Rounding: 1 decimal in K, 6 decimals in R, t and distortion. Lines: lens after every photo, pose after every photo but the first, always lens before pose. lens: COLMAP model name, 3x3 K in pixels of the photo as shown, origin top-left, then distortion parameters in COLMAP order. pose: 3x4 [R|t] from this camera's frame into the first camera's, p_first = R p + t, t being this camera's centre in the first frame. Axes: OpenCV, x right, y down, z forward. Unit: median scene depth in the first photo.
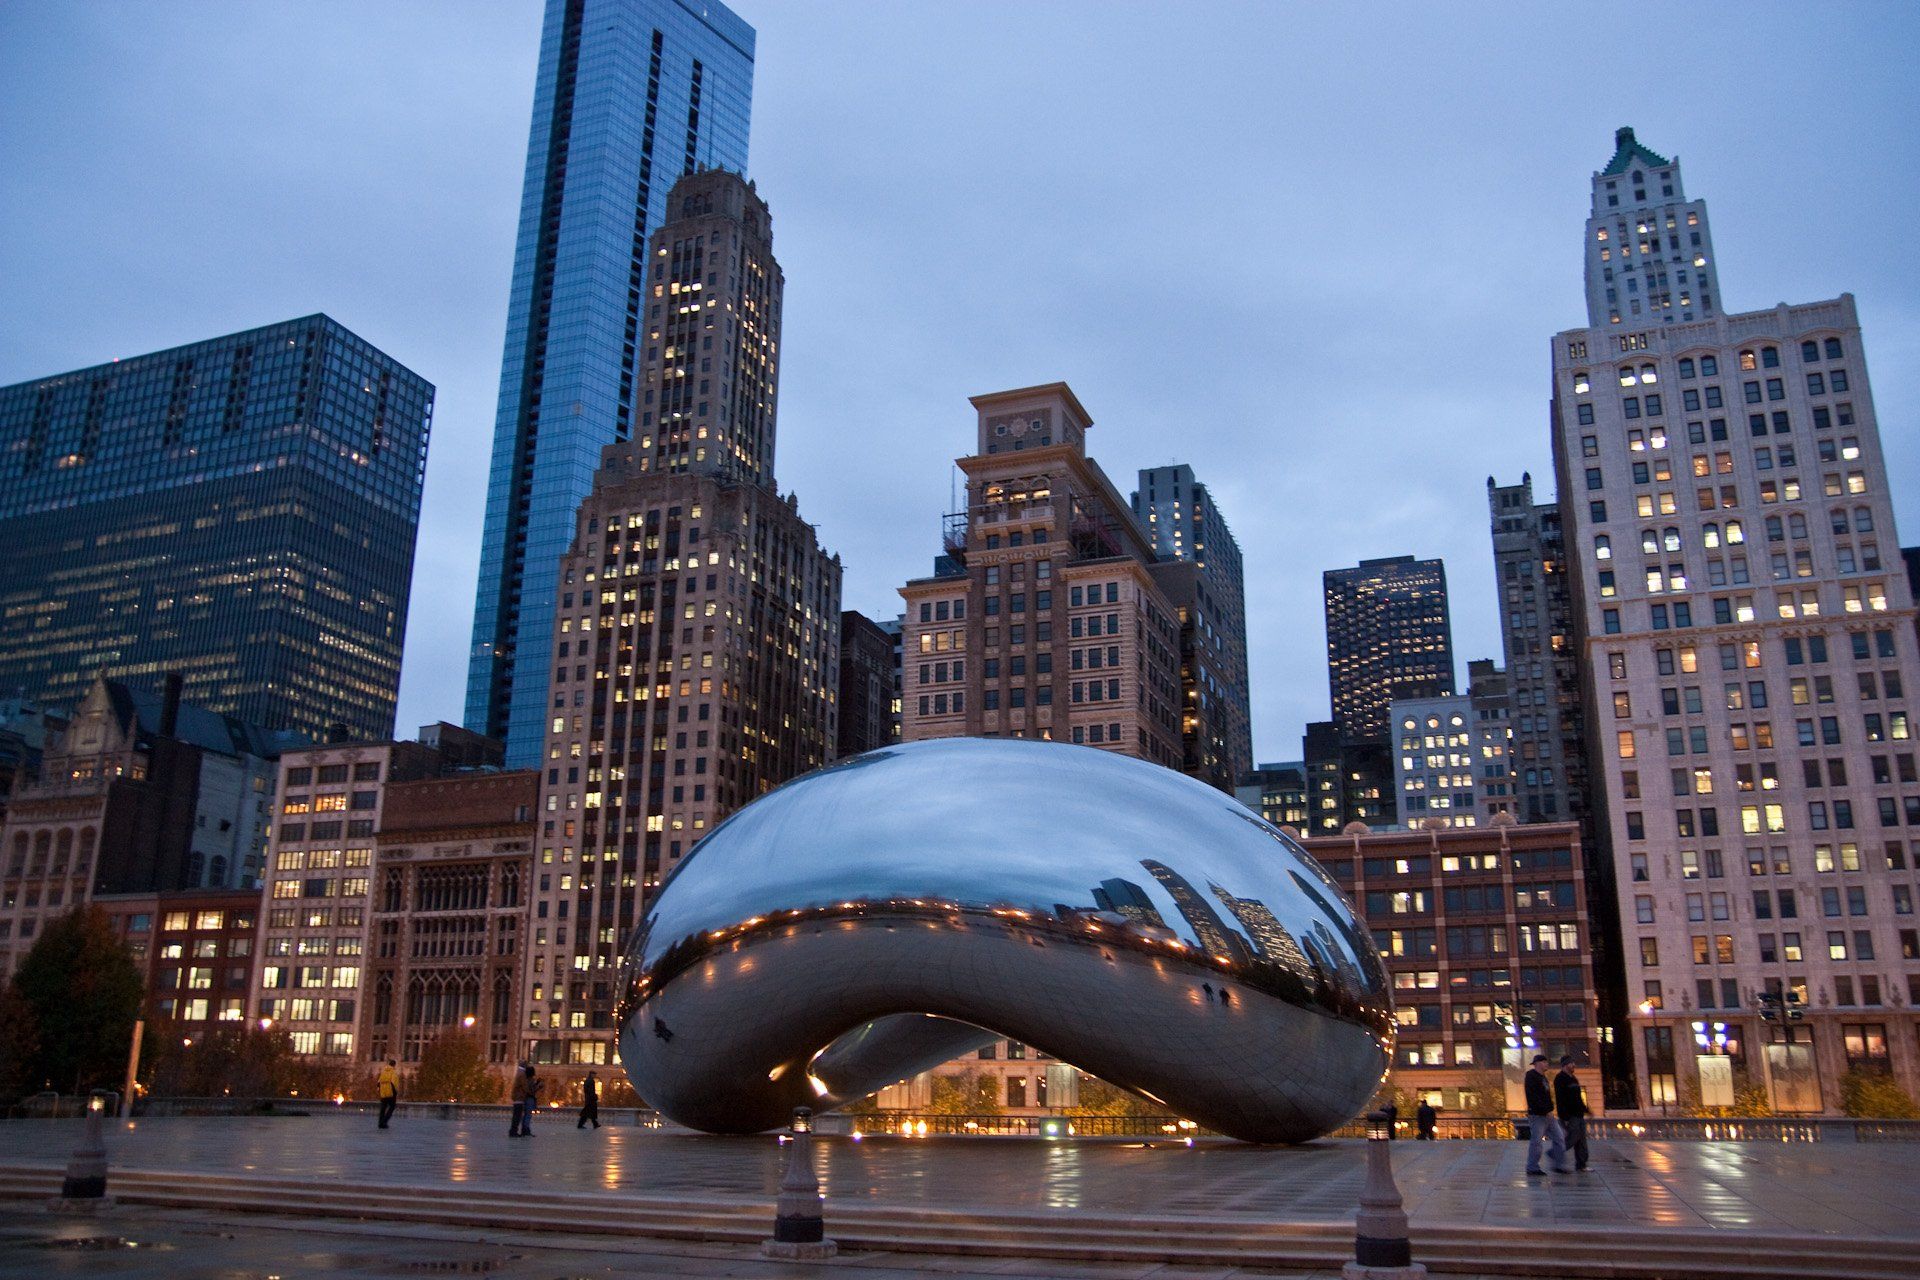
lens RADIAL K [[1512.2, 0, 948.1], [0, 1512.2, 677.4], [0, 0, 1]] dist [-0.143724, 0.152440]
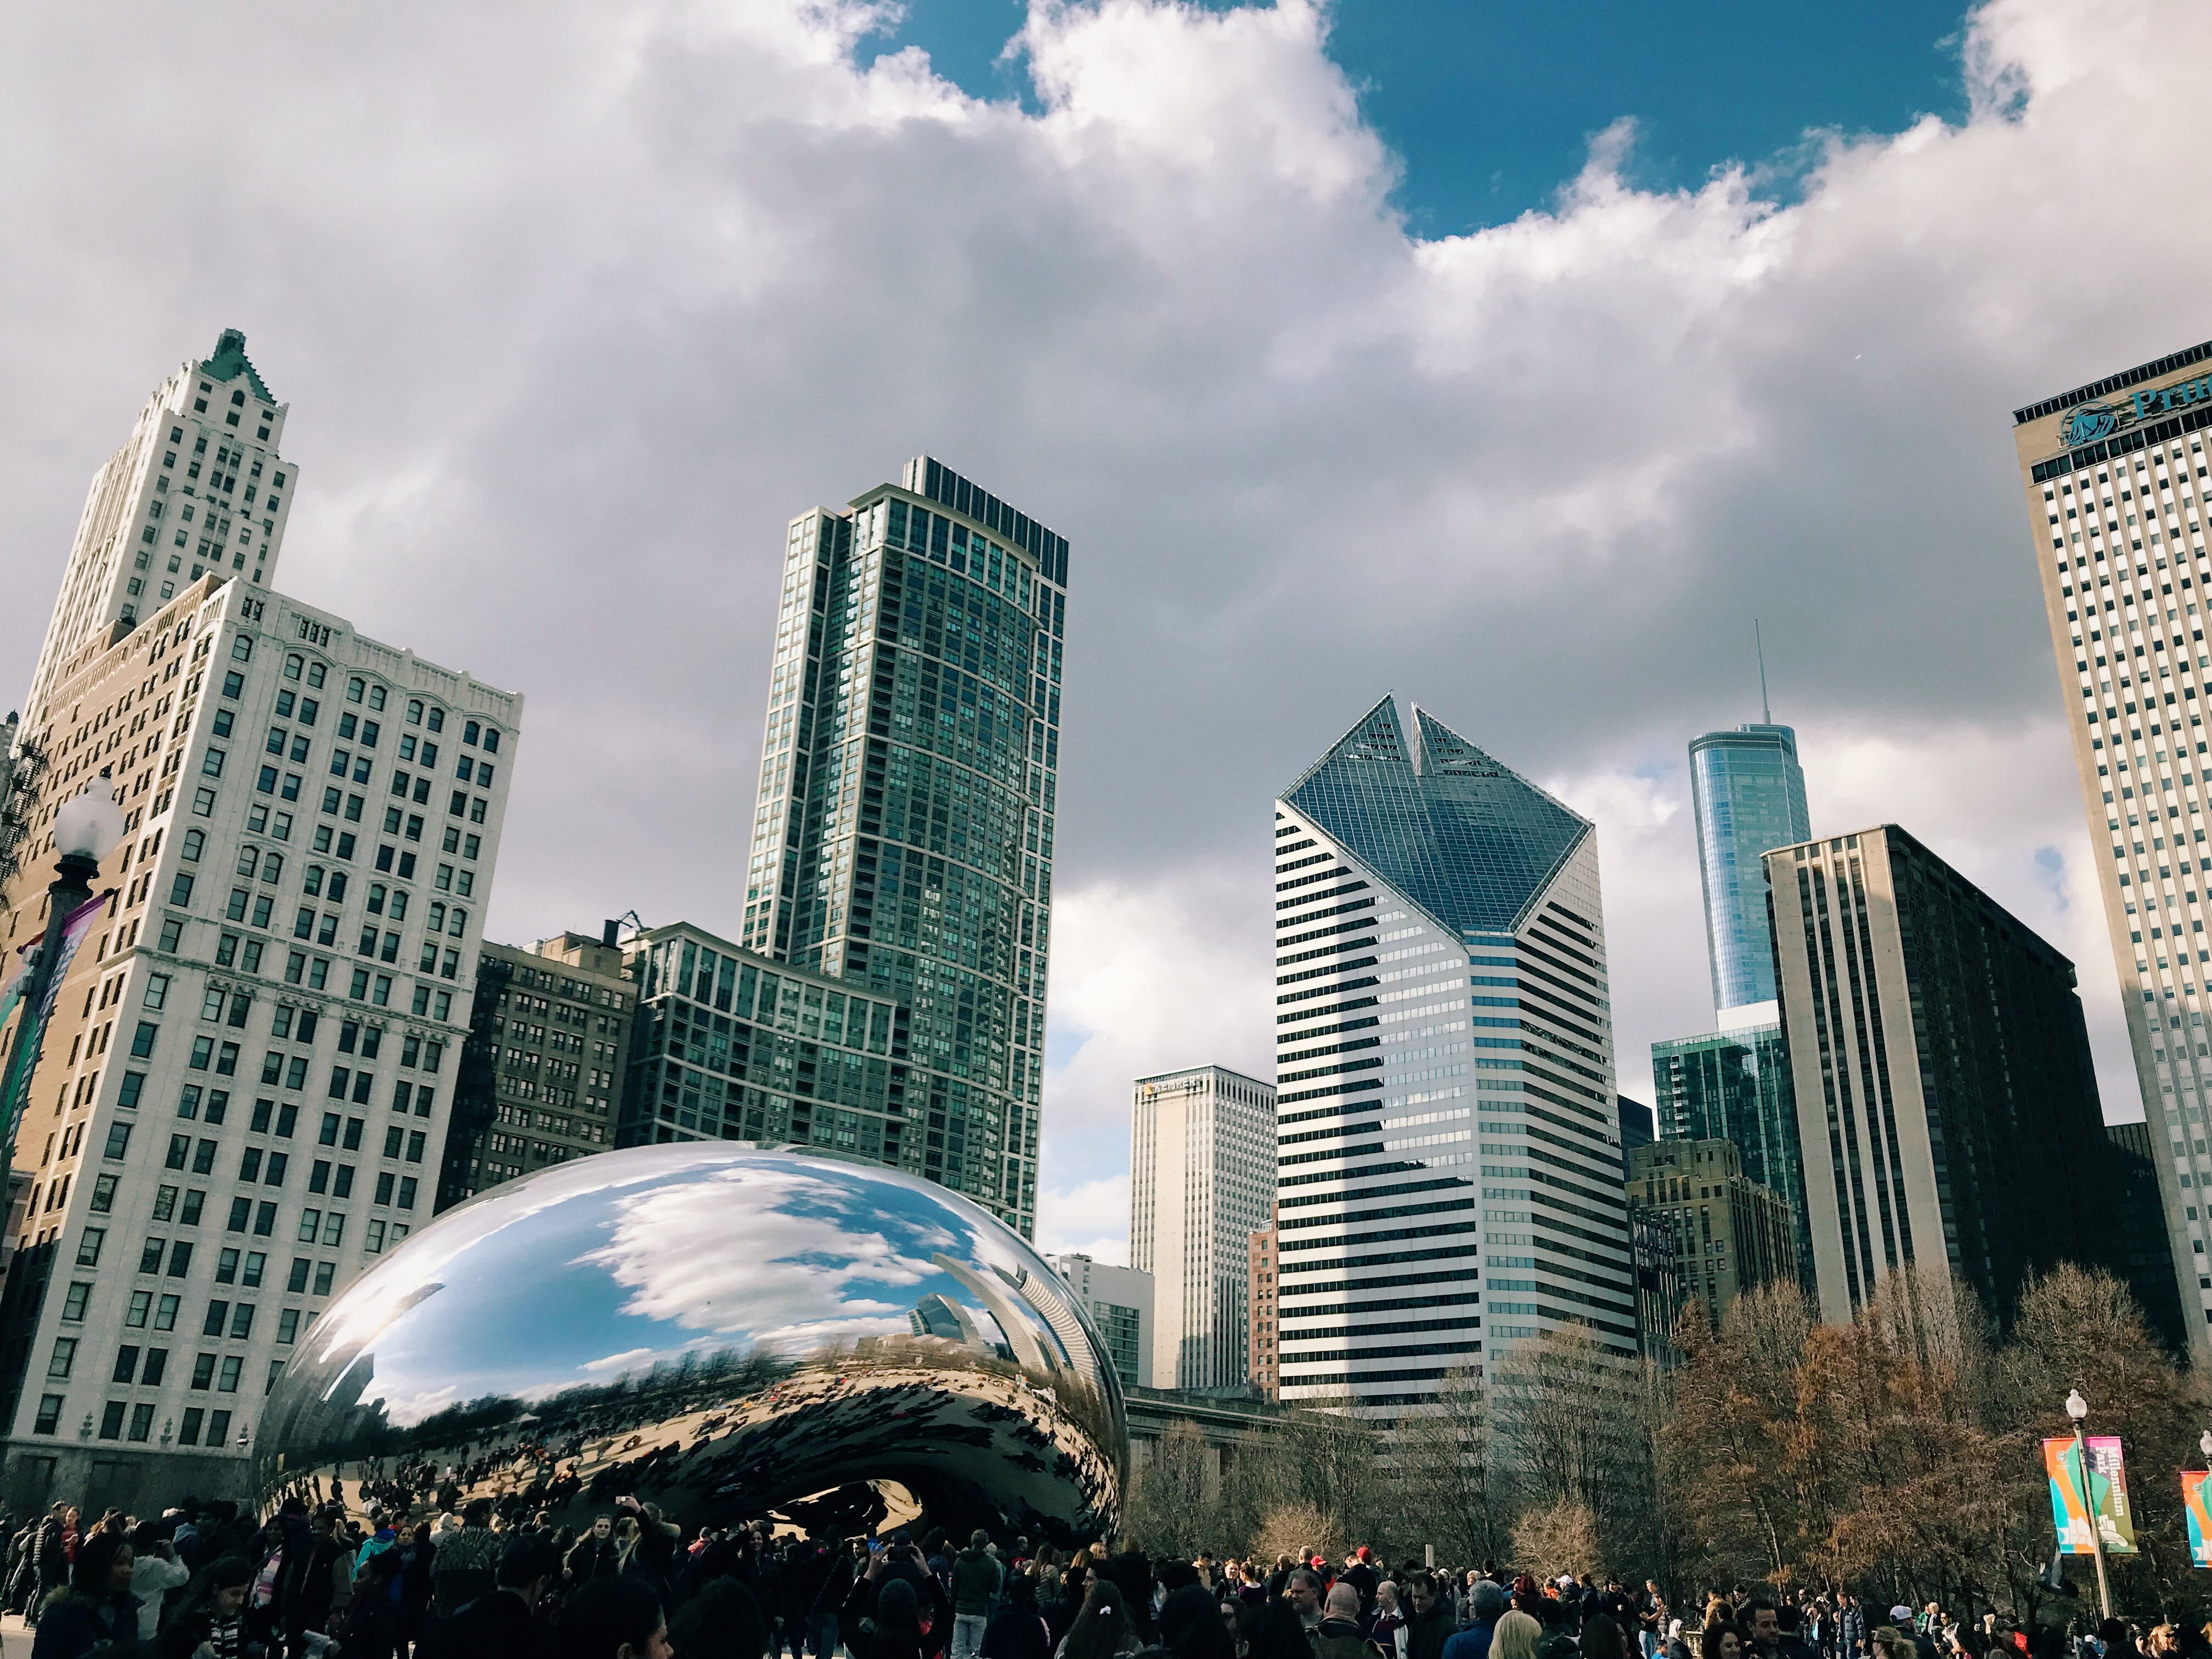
lens RADIAL K [[1842.9, 0, 1106.0], [0, 1842.9, 829.5], [0, 0, 1]] dist [0.005375, 0.067615]
pose [[0.373086, 0.358135, 0.855889, -0.199523], [-0.285152, 0.922108, -0.261544, 0.022031], [-0.882890, -0.146480, 0.446148, 0.084152]]
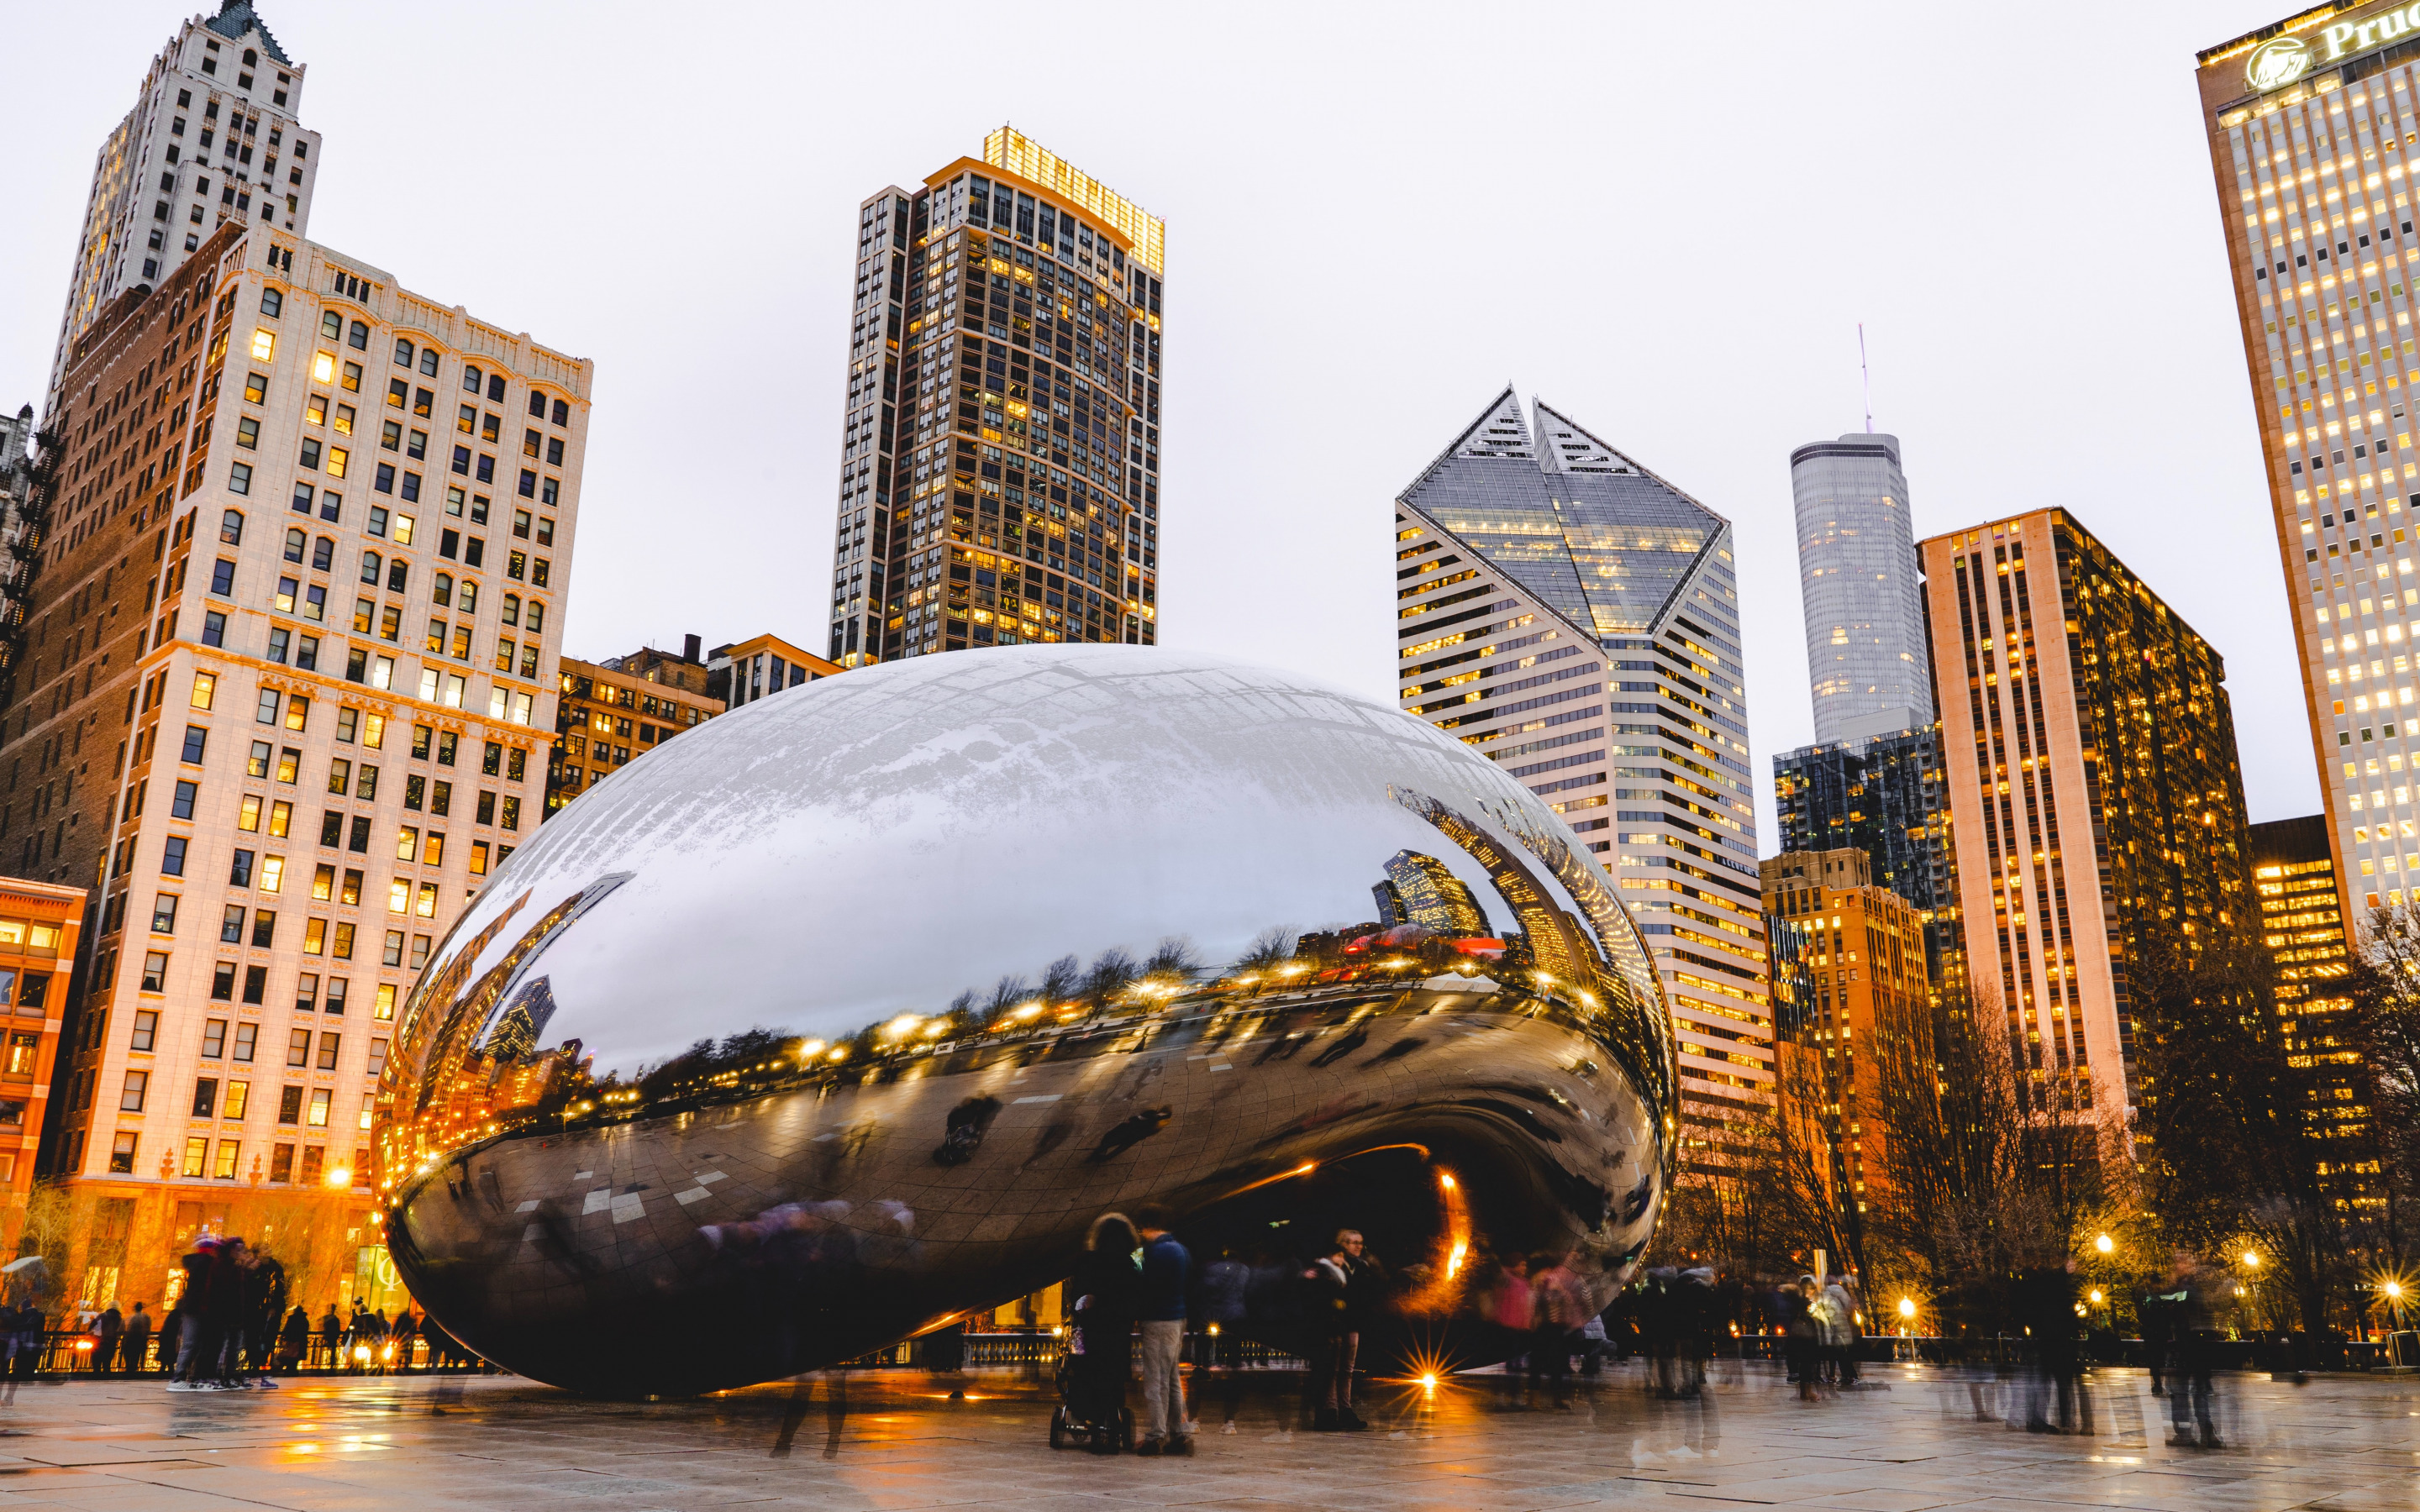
lens RADIAL K [[1858.9, 0, 1210.0], [0, 1858.9, 756.0], [0, 0, 1]] dist [0.000823, -0.005052]
pose [[0.360489, 0.262599, 0.895036, -0.132300], [-0.258937, 0.950012, -0.174437, 0.041978], [-0.896102, -0.168876, 0.410465, 0.153256]]
